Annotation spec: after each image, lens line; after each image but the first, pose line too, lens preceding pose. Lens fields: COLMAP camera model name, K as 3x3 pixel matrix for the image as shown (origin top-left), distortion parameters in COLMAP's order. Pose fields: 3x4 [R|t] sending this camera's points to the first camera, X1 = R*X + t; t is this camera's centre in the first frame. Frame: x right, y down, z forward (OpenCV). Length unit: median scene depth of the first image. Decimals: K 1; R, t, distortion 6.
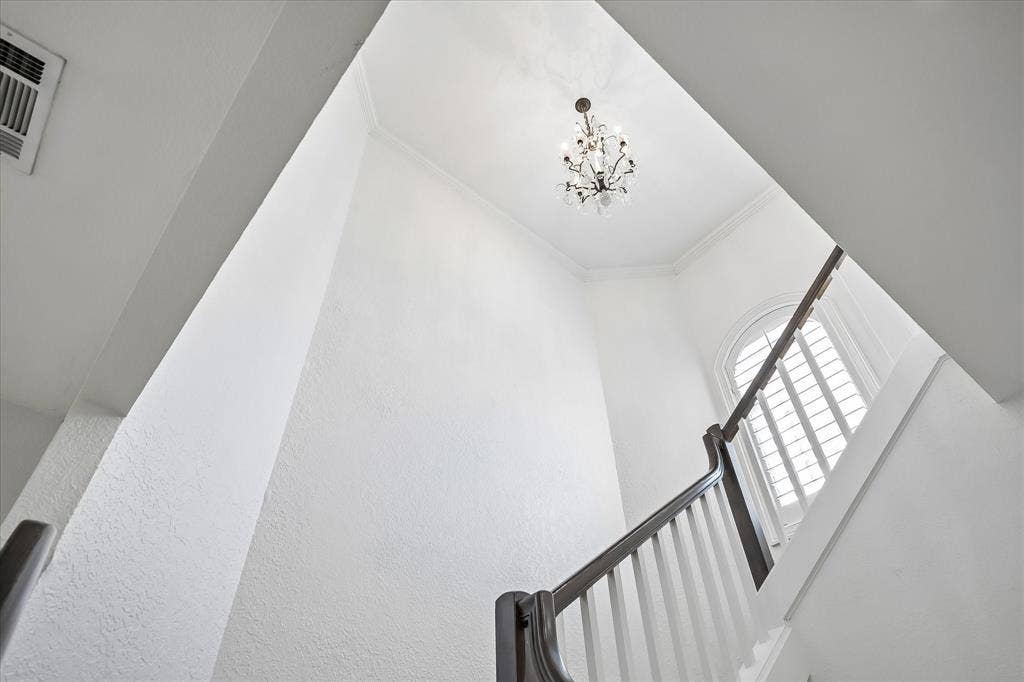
lens RADIAL K [[618.6, 0, 499.3], [0, 618.6, 344.4], [0, 0, 1]] dist [0.000538, 0.000271]
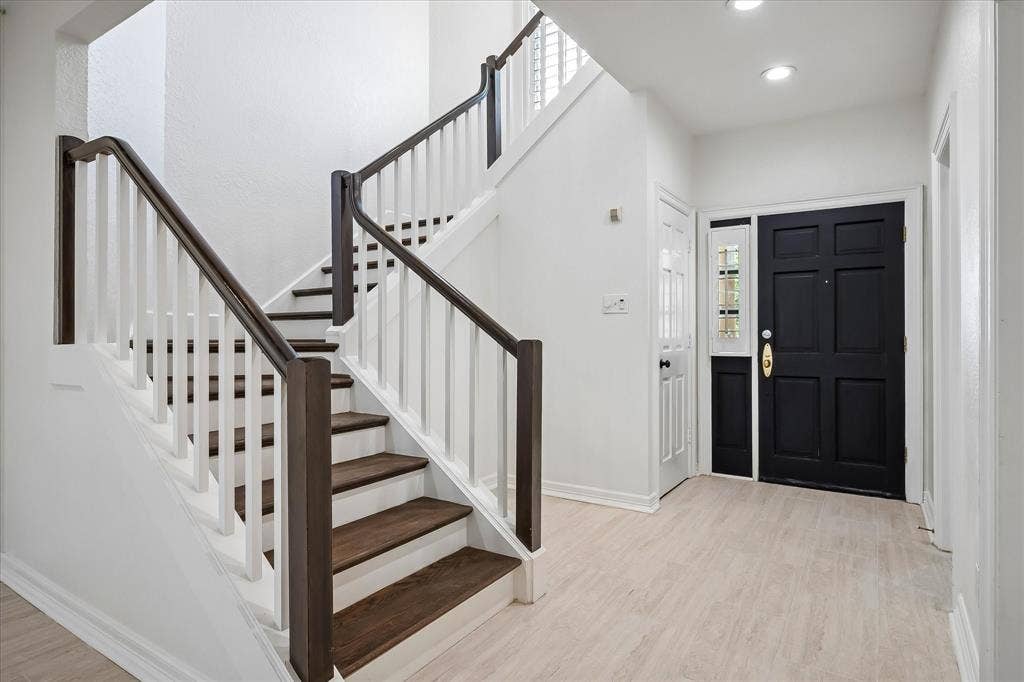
lens RADIAL K [[538.5, 0, 509.4], [0, 538.5, 331.9], [0, 0, 1]] dist [-0.000918, -0.000052]
pose [[0.948128, 0.019736, 0.317276, -0.001510], [-0.233477, 0.720576, 0.652885, -0.380584], [-0.215736, -0.693095, 0.687806, -0.524373]]
